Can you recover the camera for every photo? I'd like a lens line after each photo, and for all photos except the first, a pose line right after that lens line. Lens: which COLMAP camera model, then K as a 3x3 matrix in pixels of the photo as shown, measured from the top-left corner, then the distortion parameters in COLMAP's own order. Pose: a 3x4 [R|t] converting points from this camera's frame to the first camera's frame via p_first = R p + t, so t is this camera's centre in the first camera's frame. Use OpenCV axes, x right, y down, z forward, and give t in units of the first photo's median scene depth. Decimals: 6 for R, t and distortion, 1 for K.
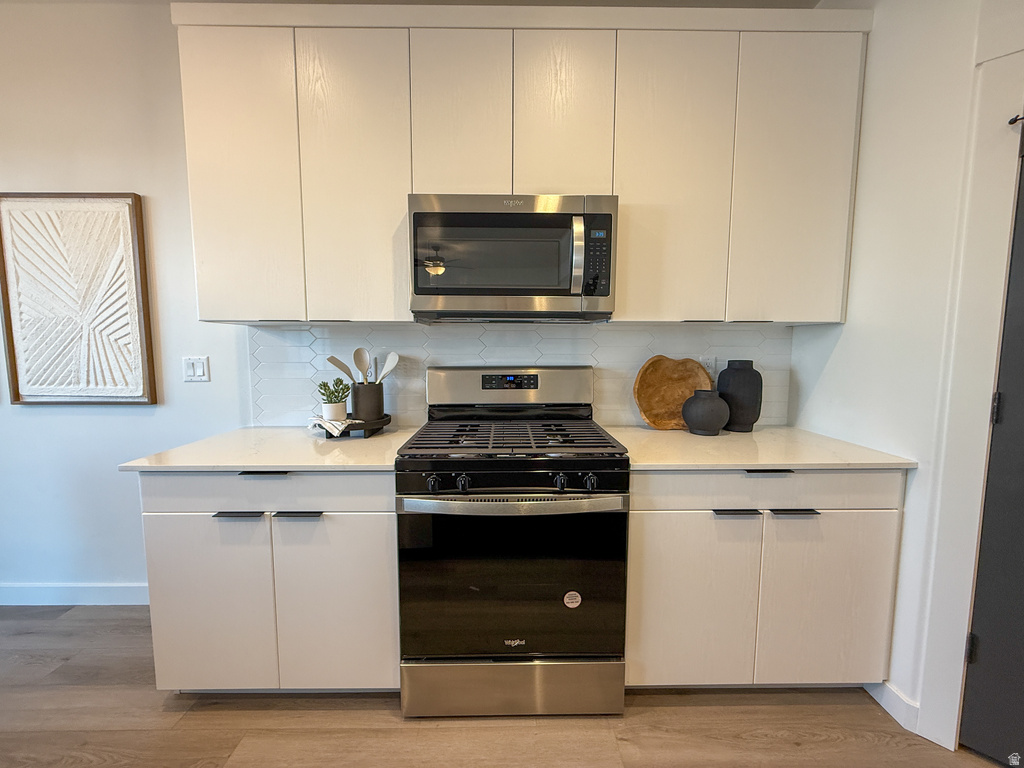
lens RADIAL K [[406.6, 0, 510.9], [0, 406.6, 384.7], [0, 0, 1]] dist [0.000250, -0.000352]
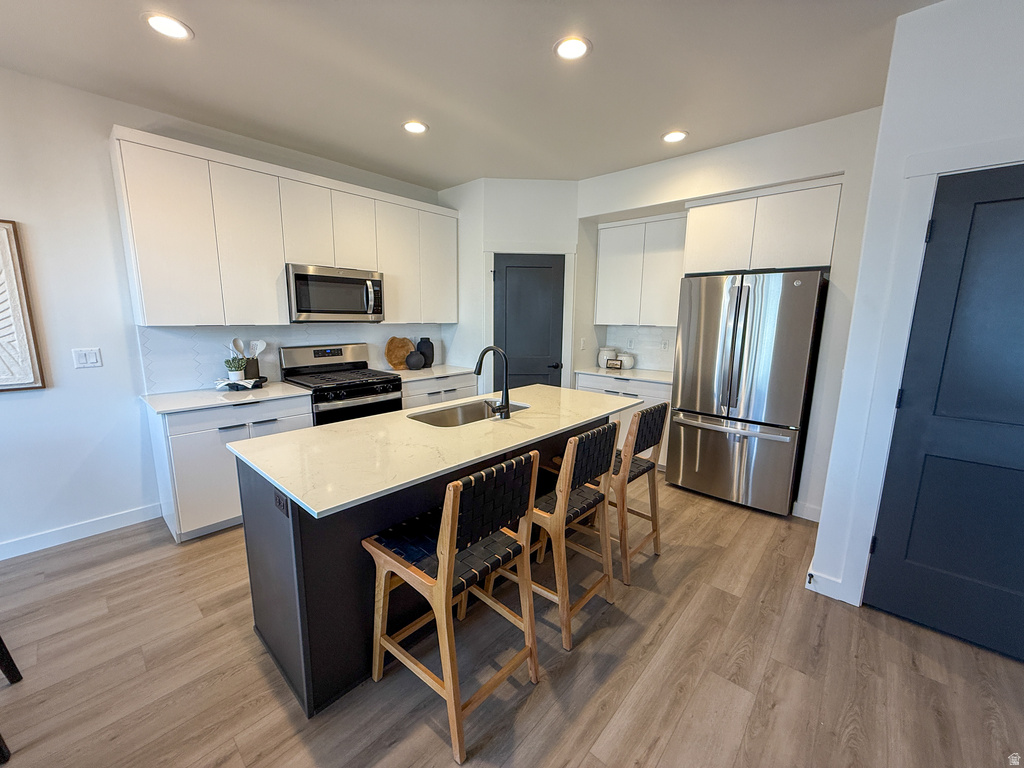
lens RADIAL K [[406.6, 0, 510.9], [0, 406.6, 386.6], [0, 0, 1]] dist [0.000250, -0.000352]
pose [[0.677813, -0.121829, 0.725070, -0.849089], [0.055029, 0.991816, 0.115207, -0.023632], [-0.733172, -0.038189, 0.678970, -0.986430]]
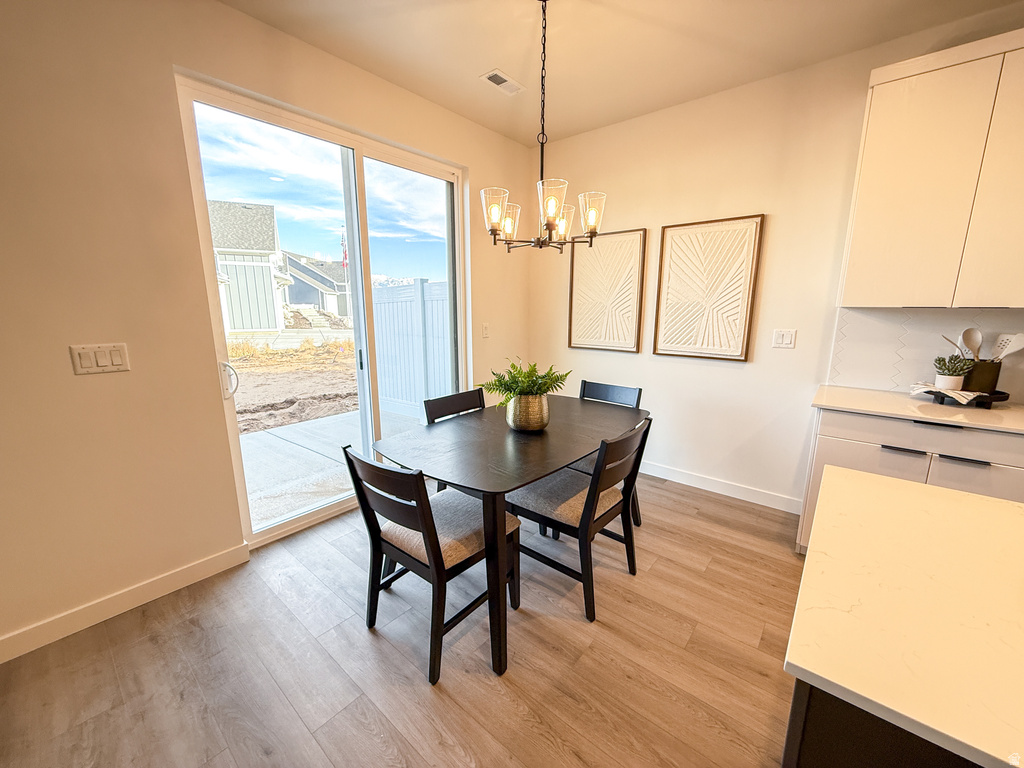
lens RADIAL K [[406.6, 0, 510.7], [0, 406.6, 385.7], [0, 0, 1]] dist [0.000250, -0.000352]
pose [[0.759557, 0.126185, -0.638083, -0.604631], [-0.058158, 0.990248, 0.126598, -0.001656], [0.647835, -0.059049, 0.759489, -0.691721]]
